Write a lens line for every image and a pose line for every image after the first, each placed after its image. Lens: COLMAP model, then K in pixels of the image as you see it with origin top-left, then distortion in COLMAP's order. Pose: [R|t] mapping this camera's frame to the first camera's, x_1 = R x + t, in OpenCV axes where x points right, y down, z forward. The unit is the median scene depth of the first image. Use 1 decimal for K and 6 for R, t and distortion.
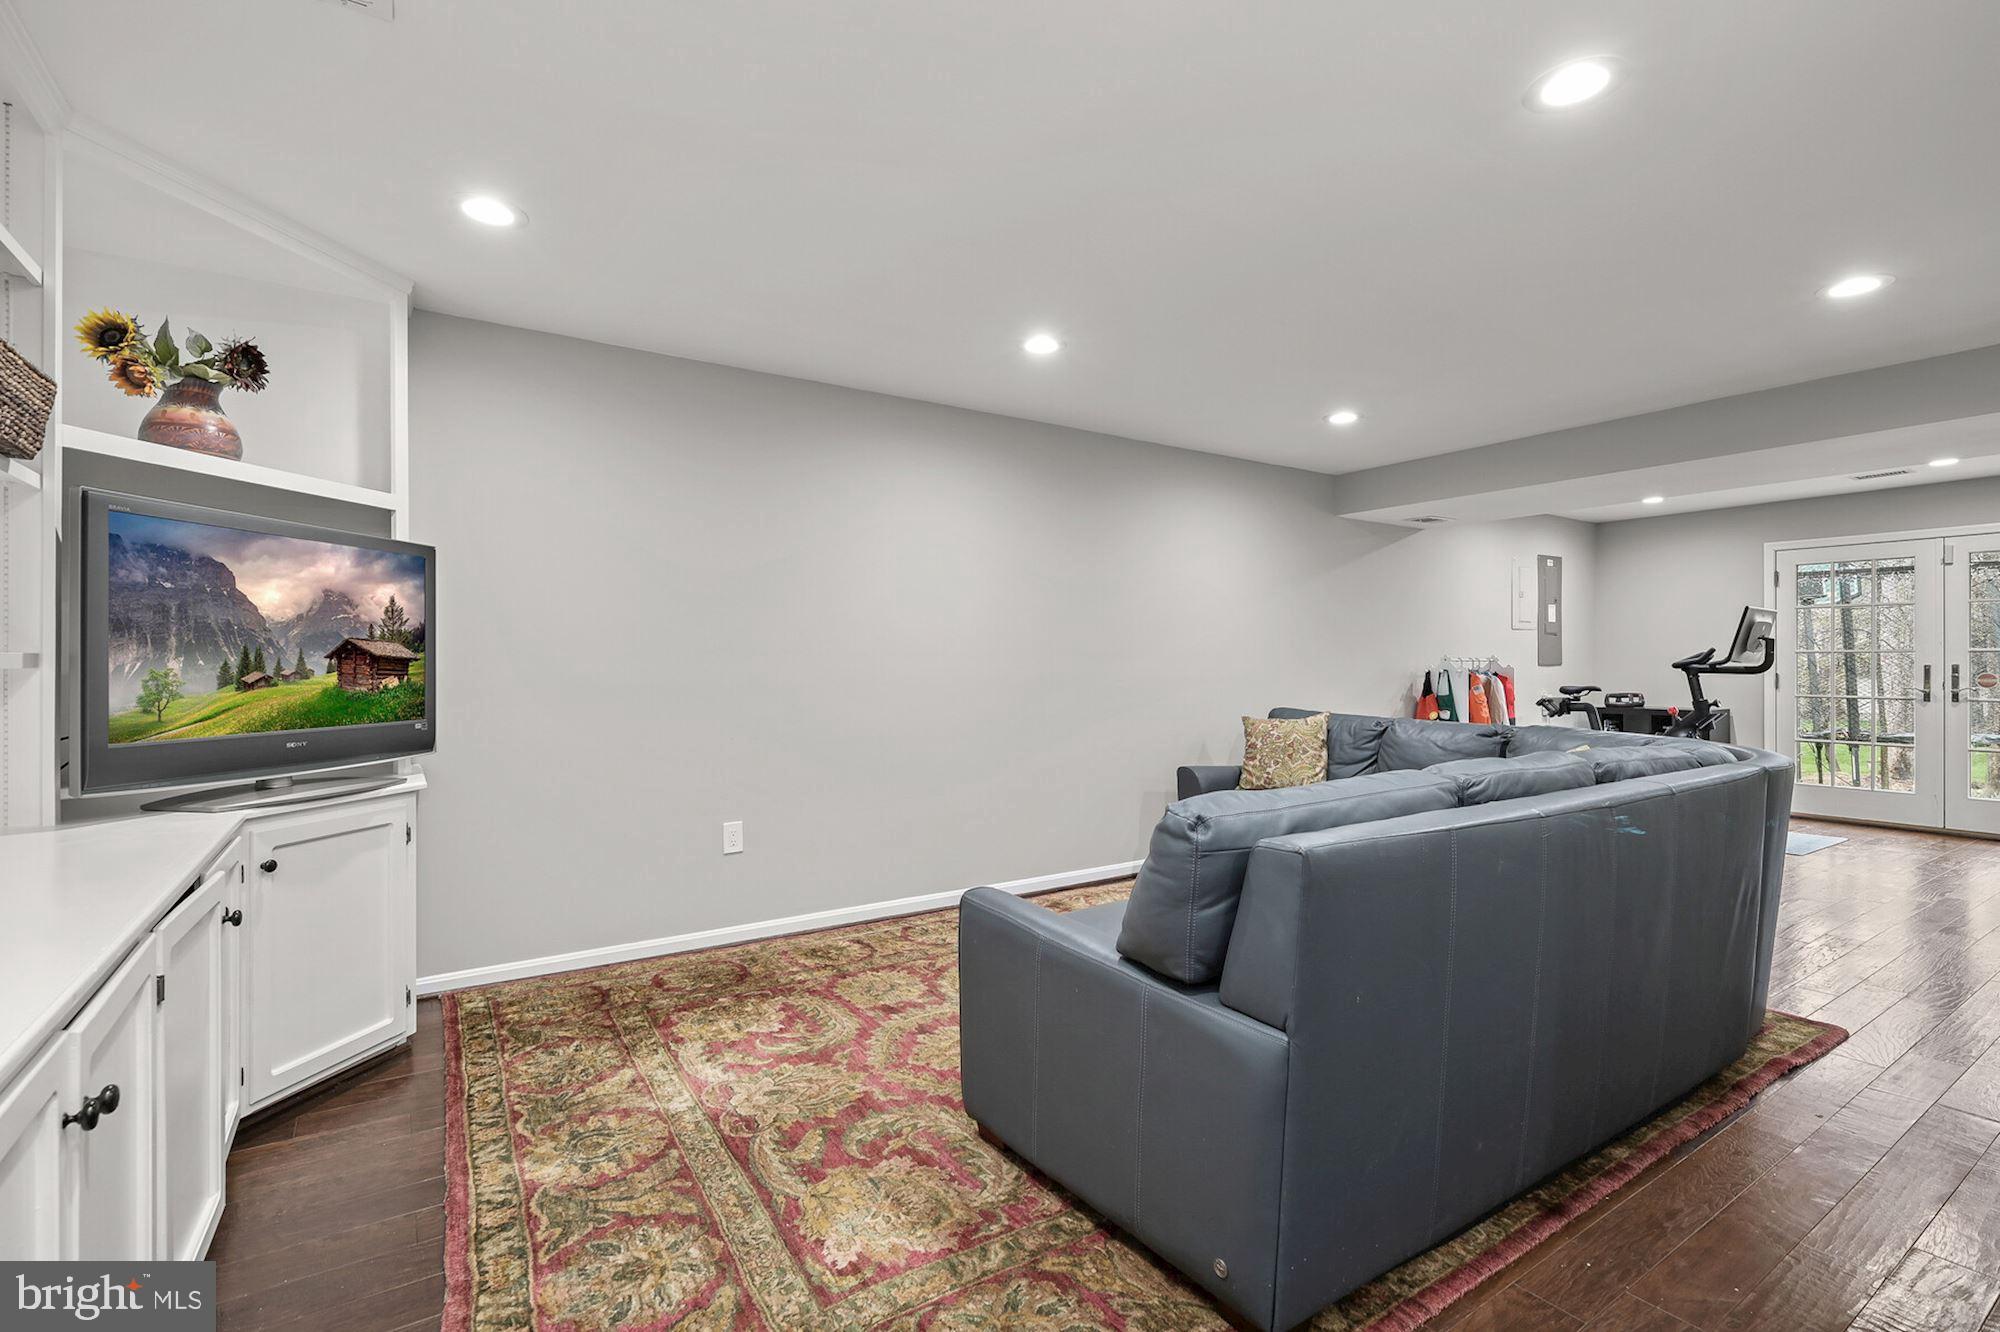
lens RADIAL K [[901.3, 0, 998.2], [0, 901.3, 661.4], [0, 0, 1]] dist [-0.003312, -0.000108]
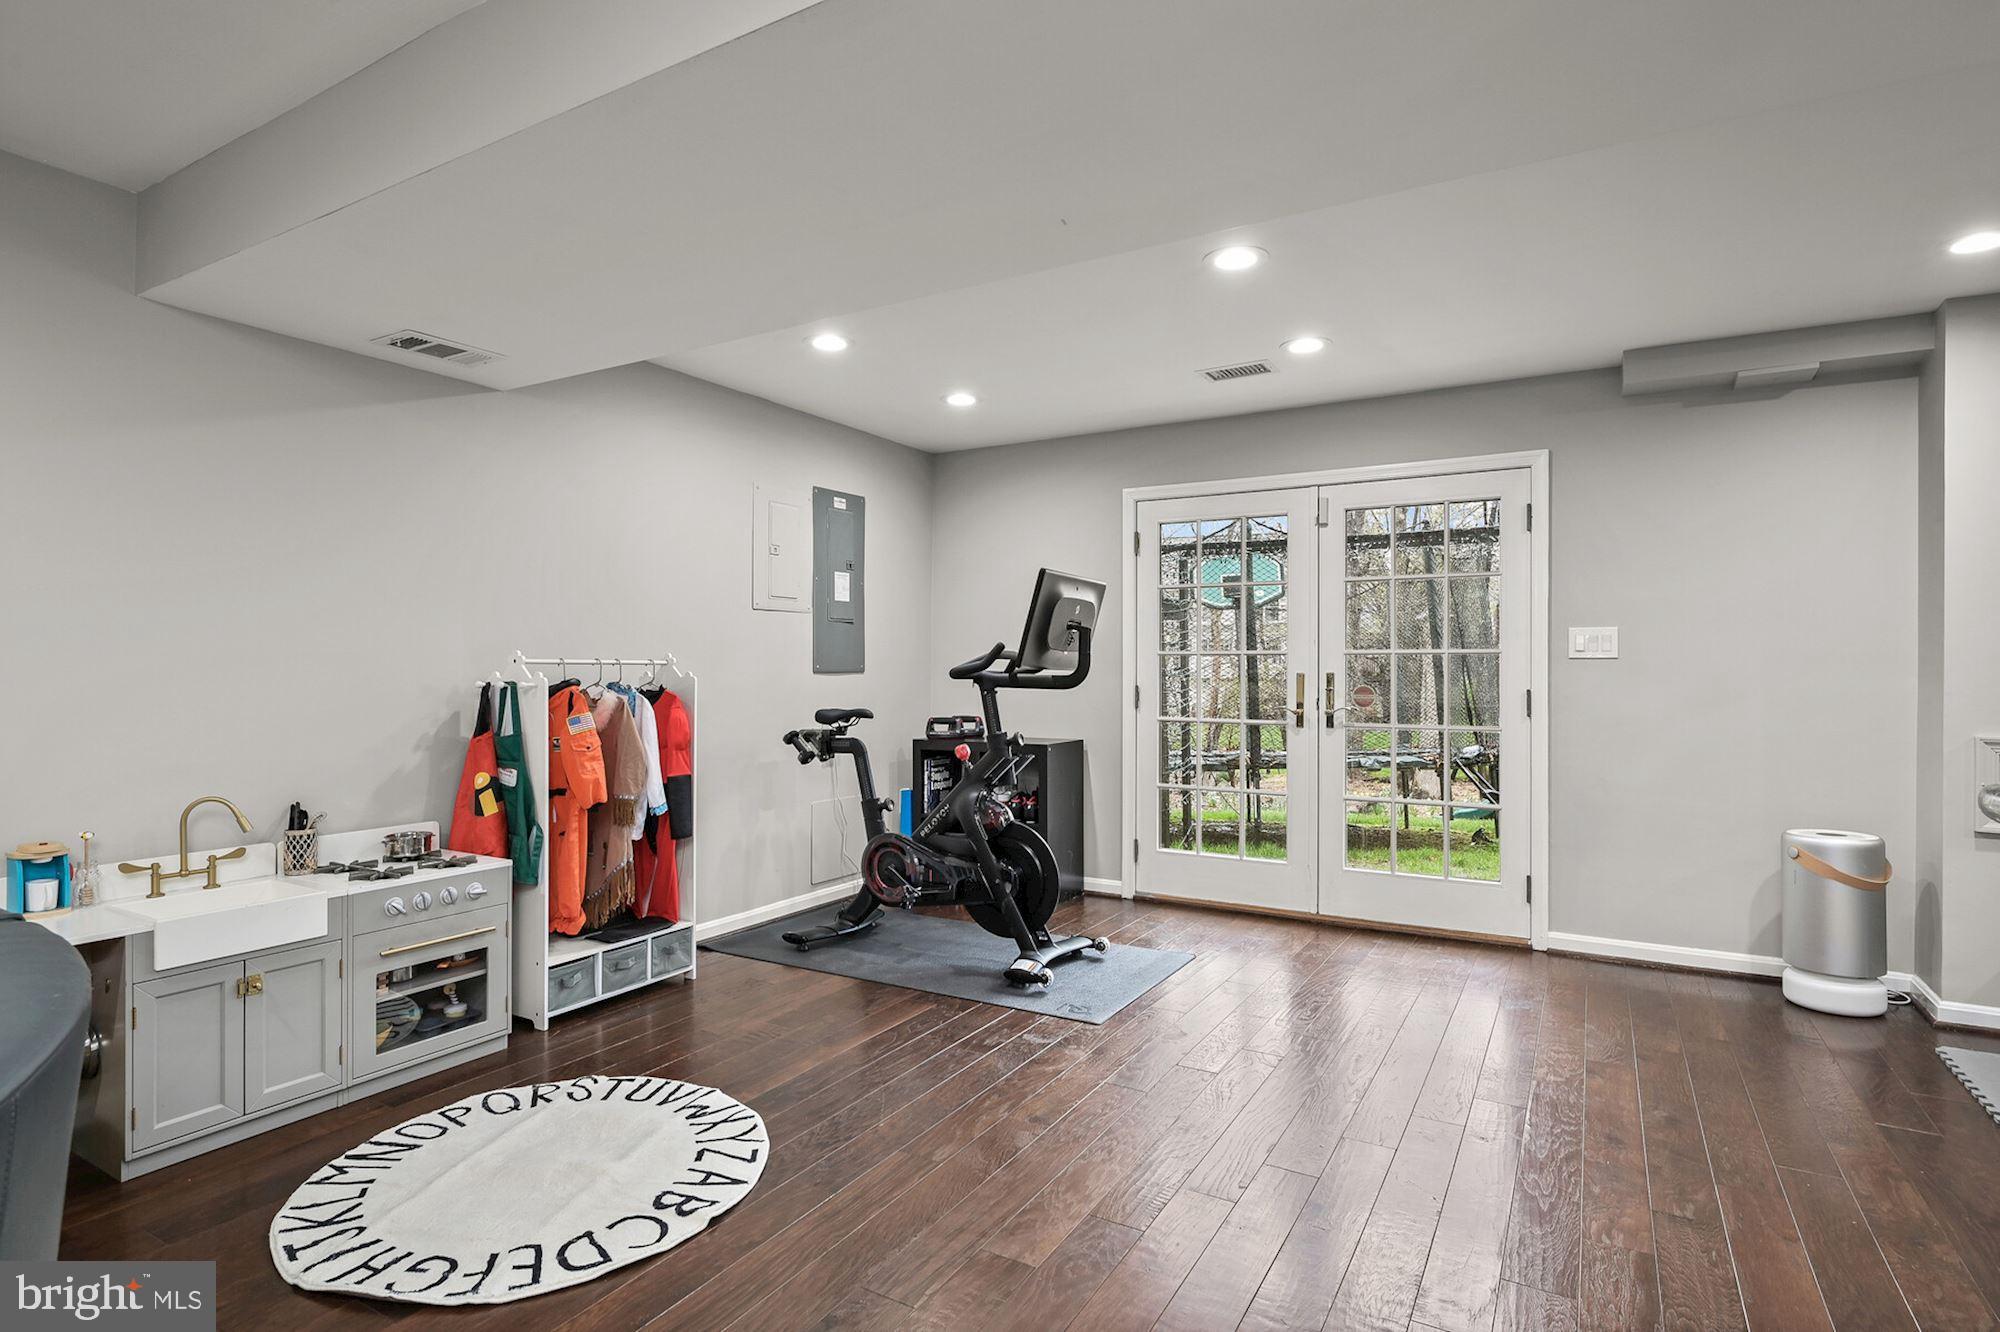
lens RADIAL K [[1007.4, 0, 999.7], [0, 1007.4, 667.8], [0, 0, 1]] dist [-0.002681, -0.000048]
pose [[0.897713, 0.004810, 0.440554, 0.492299], [-0.004732, 0.999988, -0.001274, 0.001630], [-0.440555, -0.000941, 0.897725, 0.413873]]
